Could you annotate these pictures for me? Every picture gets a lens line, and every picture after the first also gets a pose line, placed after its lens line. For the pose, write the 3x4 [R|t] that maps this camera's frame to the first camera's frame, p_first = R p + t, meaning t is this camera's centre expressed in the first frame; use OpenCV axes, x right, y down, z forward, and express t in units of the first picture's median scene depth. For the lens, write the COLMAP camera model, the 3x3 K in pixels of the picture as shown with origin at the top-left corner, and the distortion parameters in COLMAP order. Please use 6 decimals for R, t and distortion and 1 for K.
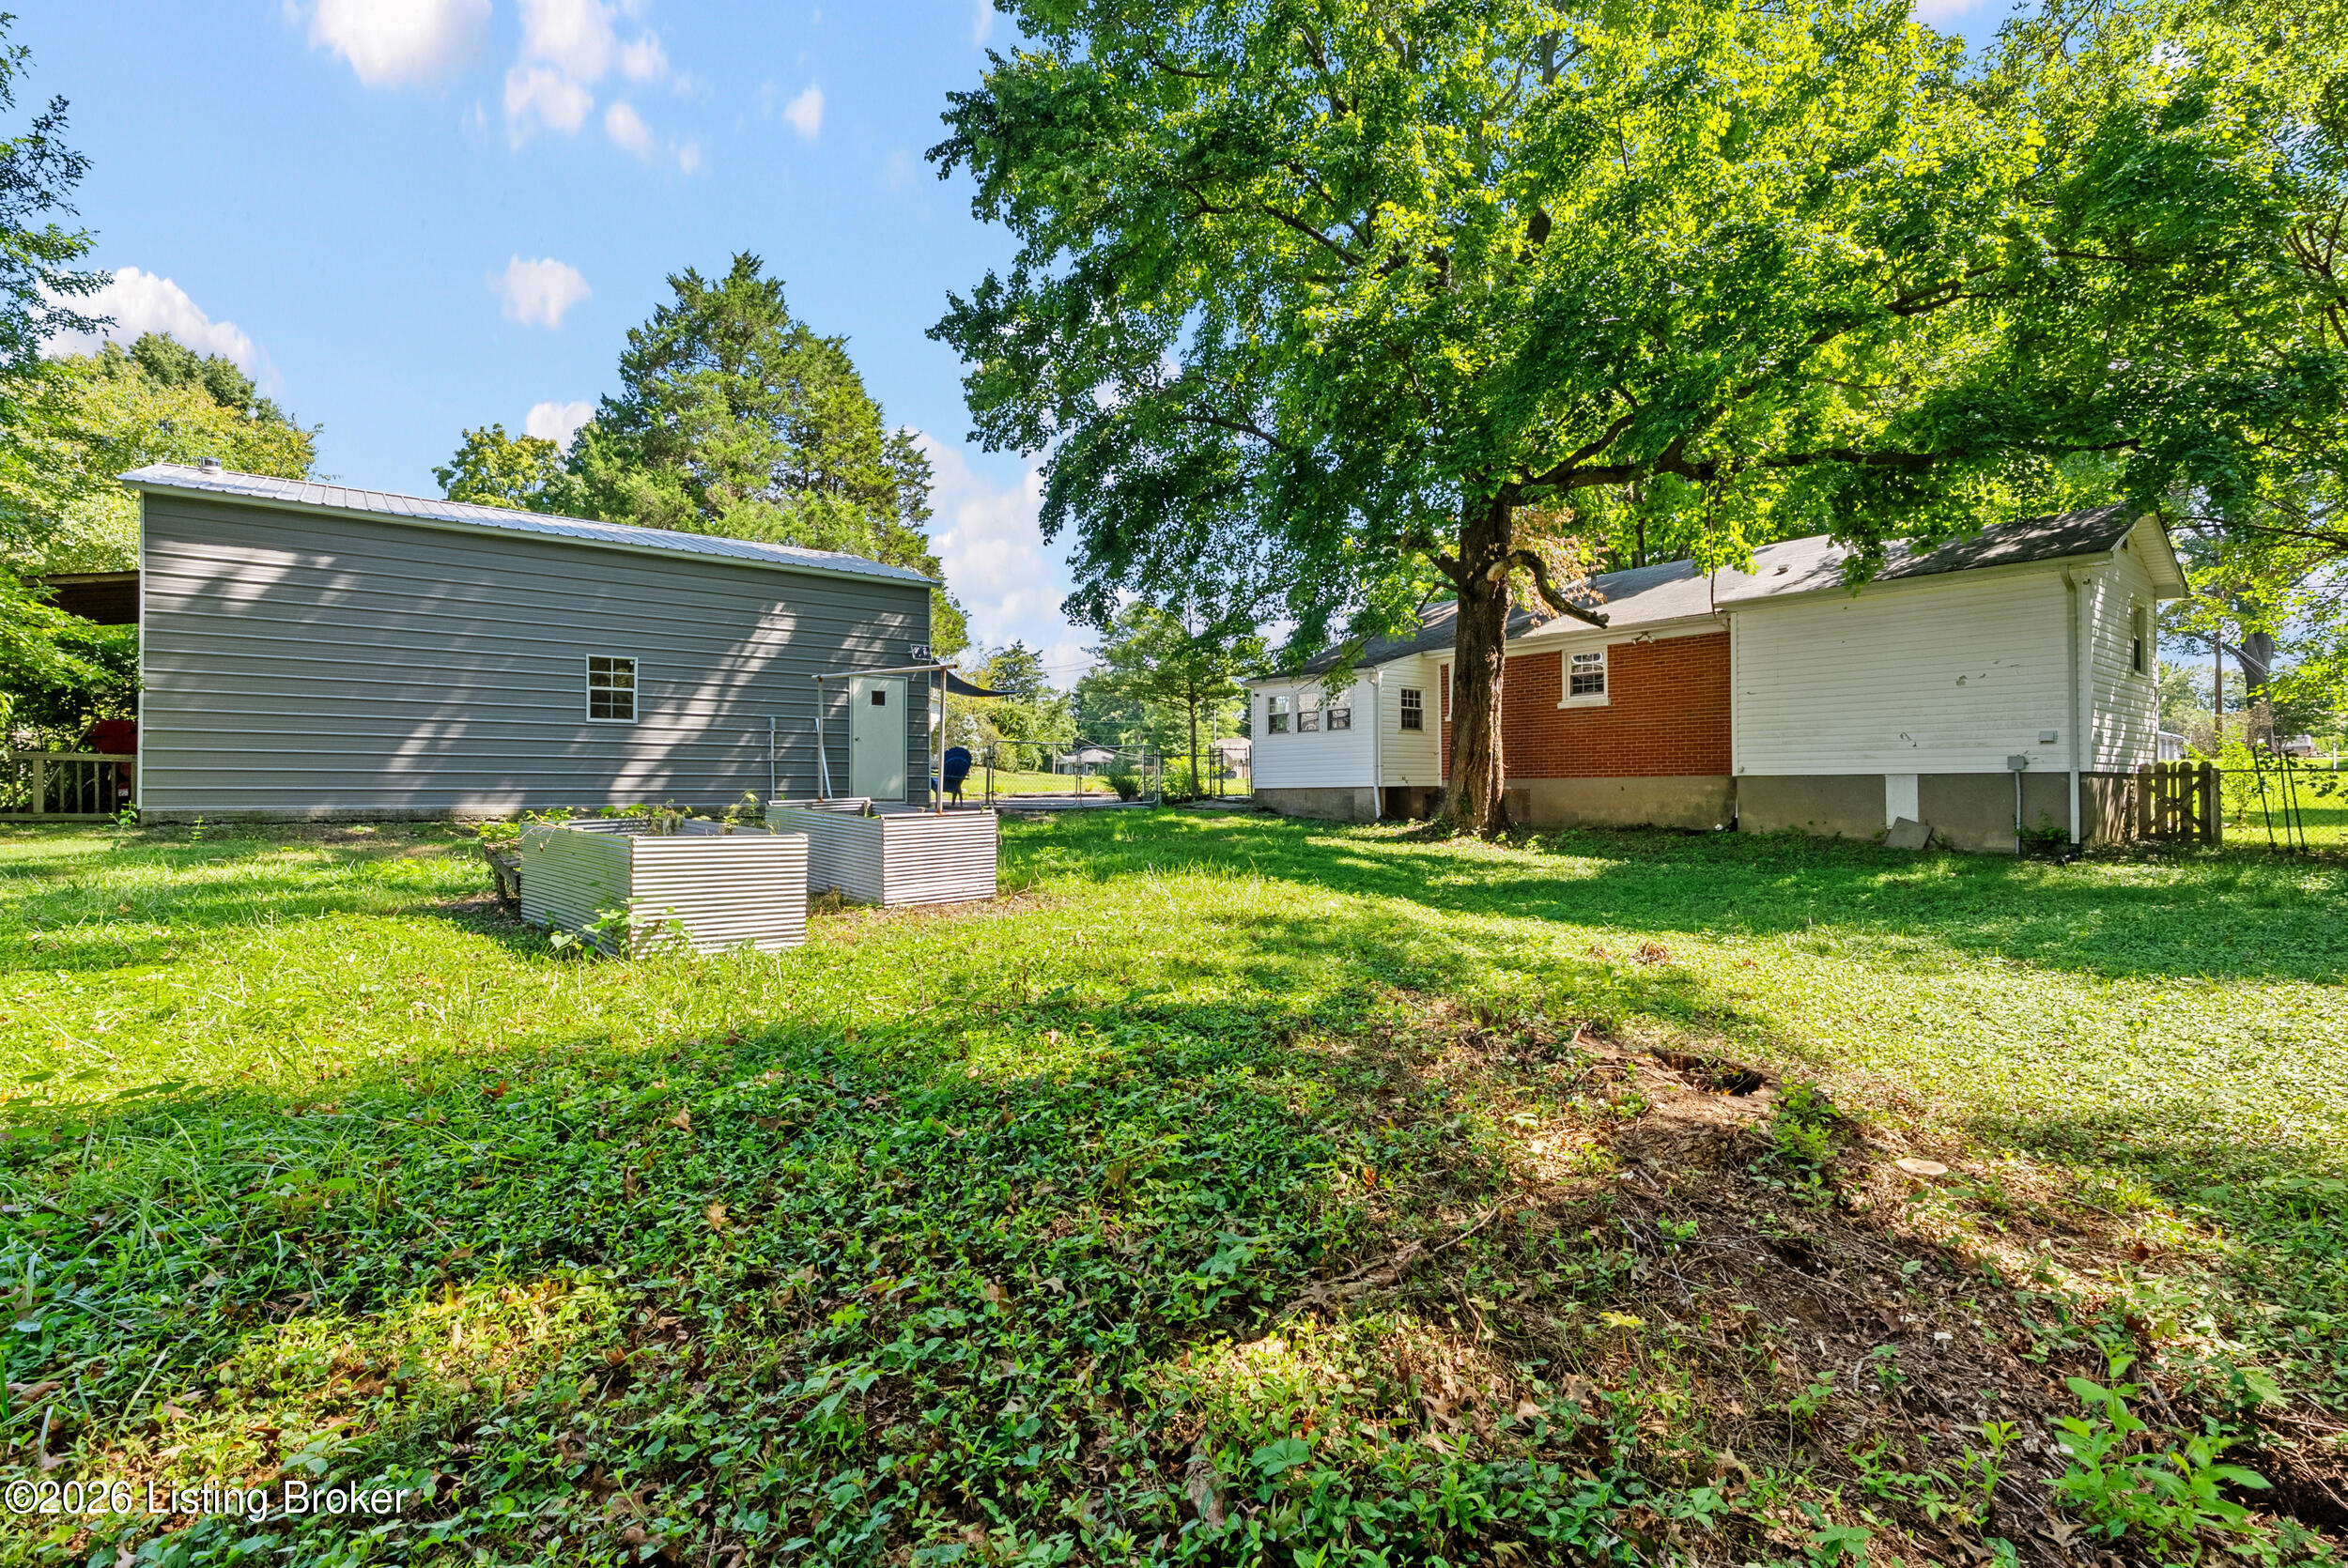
lens RADIAL K [[1108.3, 0, 1169.8], [0, 1108.3, 768.5], [0, 0, 1]] dist [0.002811, 0.002048]
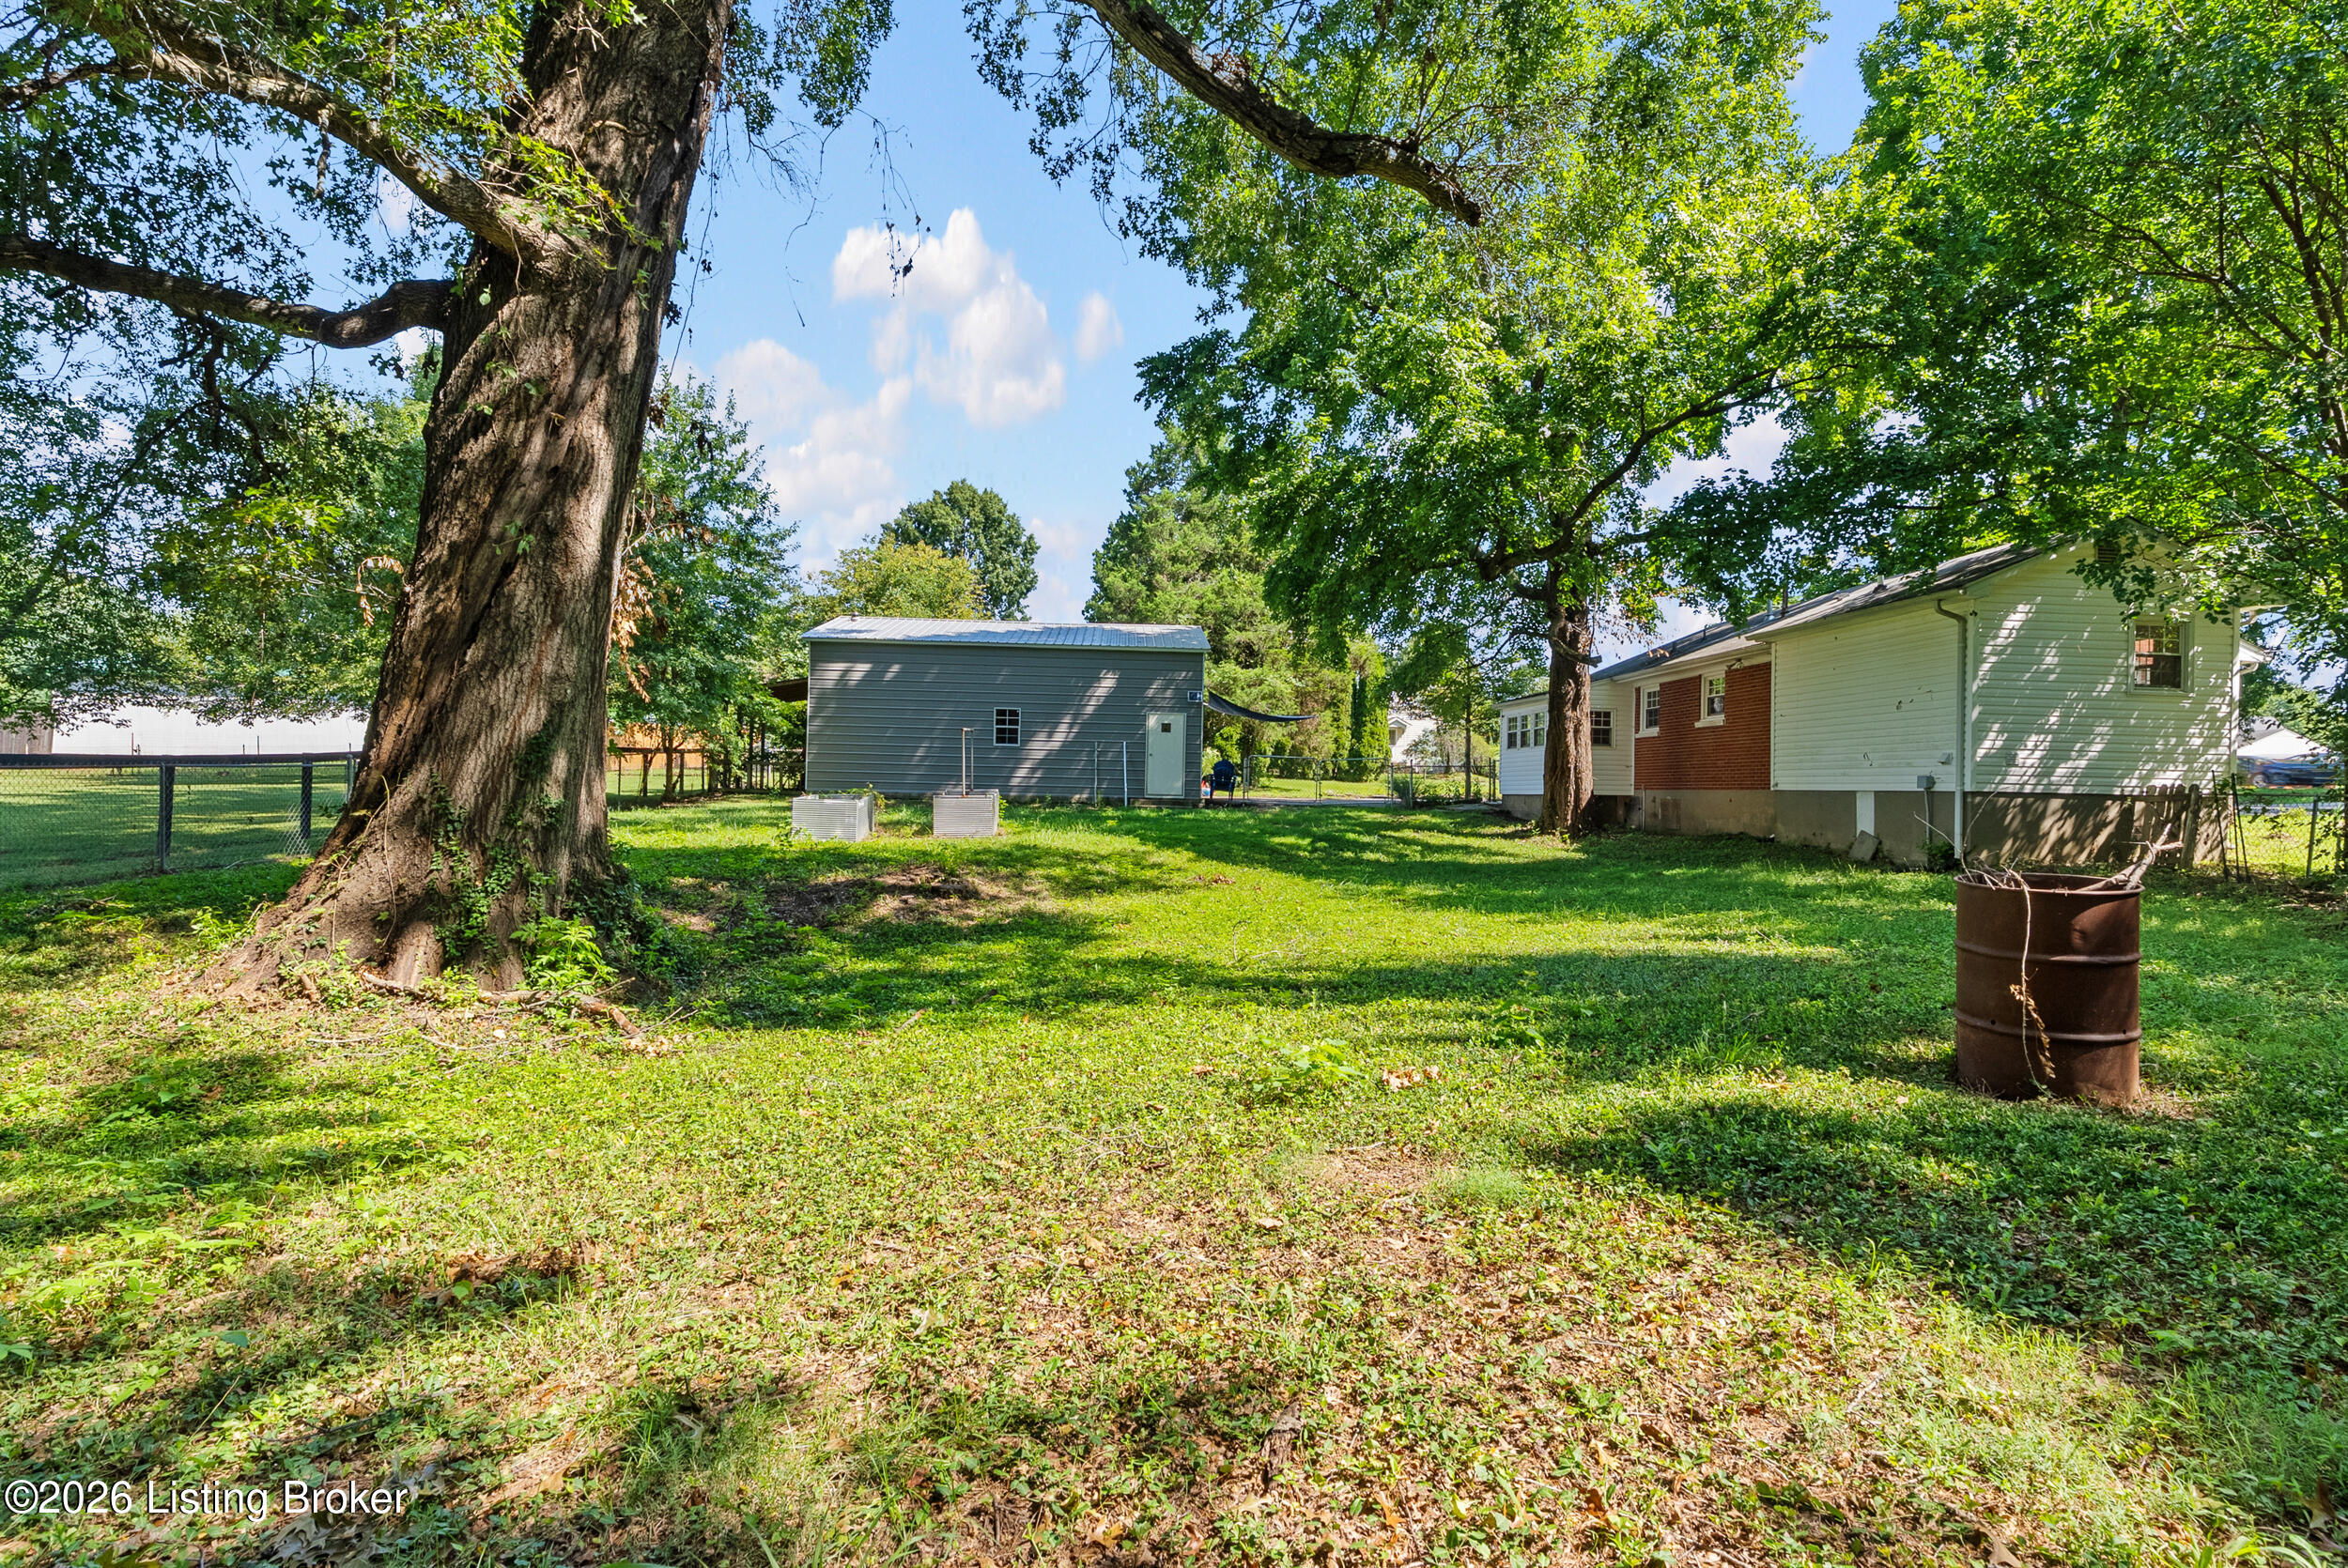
lens RADIAL K [[1108.3, 0, 1187.0], [0, 1108.3, 777.8], [0, 0, 1]] dist [0.002811, 0.002048]
pose [[0.828178, 0.014409, -0.560279, 0.693613], [-0.010427, 0.999893, 0.010302, -0.012097], [0.560367, -0.002690, 0.828240, -0.279094]]
